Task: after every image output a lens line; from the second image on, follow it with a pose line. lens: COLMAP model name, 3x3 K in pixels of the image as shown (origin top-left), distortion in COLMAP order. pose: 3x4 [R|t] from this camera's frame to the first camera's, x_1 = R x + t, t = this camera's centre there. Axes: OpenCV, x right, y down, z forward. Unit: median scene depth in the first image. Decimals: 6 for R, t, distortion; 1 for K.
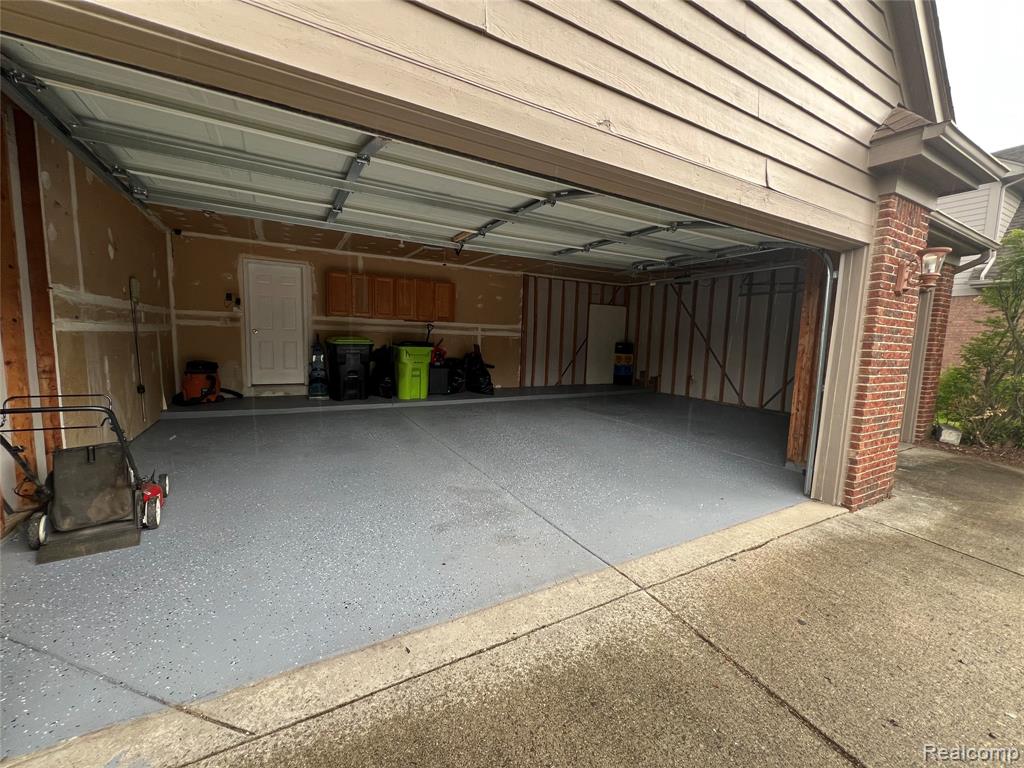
lens RADIAL K [[407.7, 0, 510.3], [0, 407.7, 383.1], [0, 0, 1]] dist [-0.003198, 0.001163]
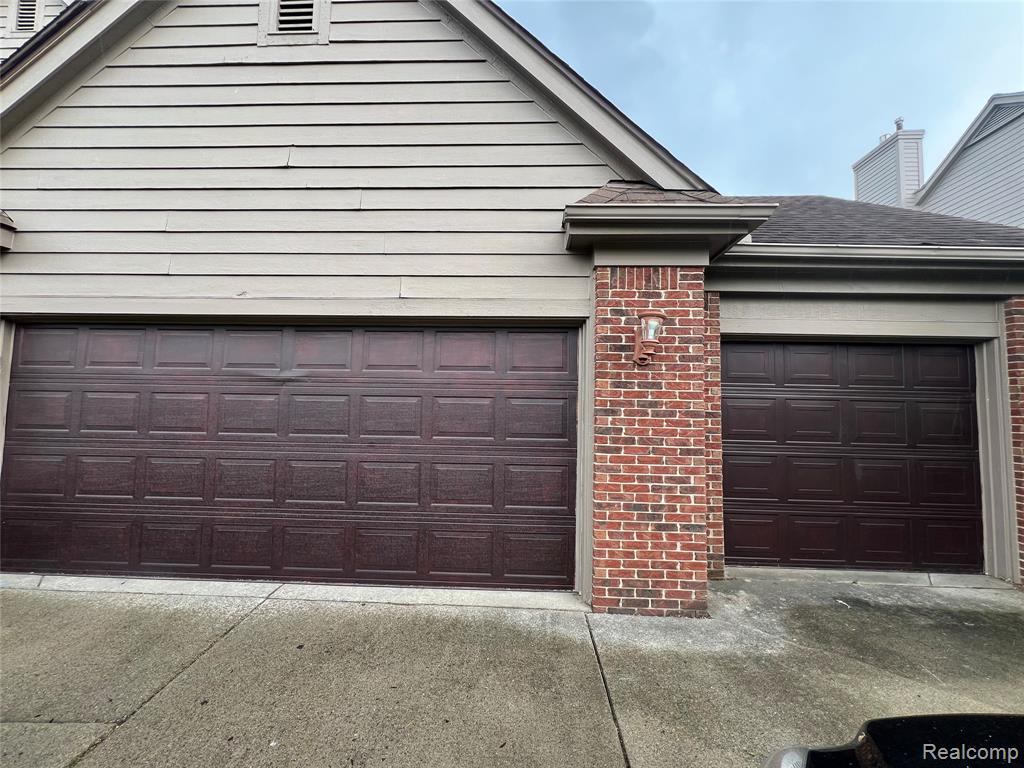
lens RADIAL K [[407.7, 0, 511.3], [0, 407.7, 384.9], [0, 0, 1]] dist [-0.003198, 0.001163]
pose [[0.853146, -0.048892, -0.519376, 1.271940], [-0.050289, 0.983254, -0.175166, 0.001219], [0.519243, 0.175561, 0.836400, 0.116476]]
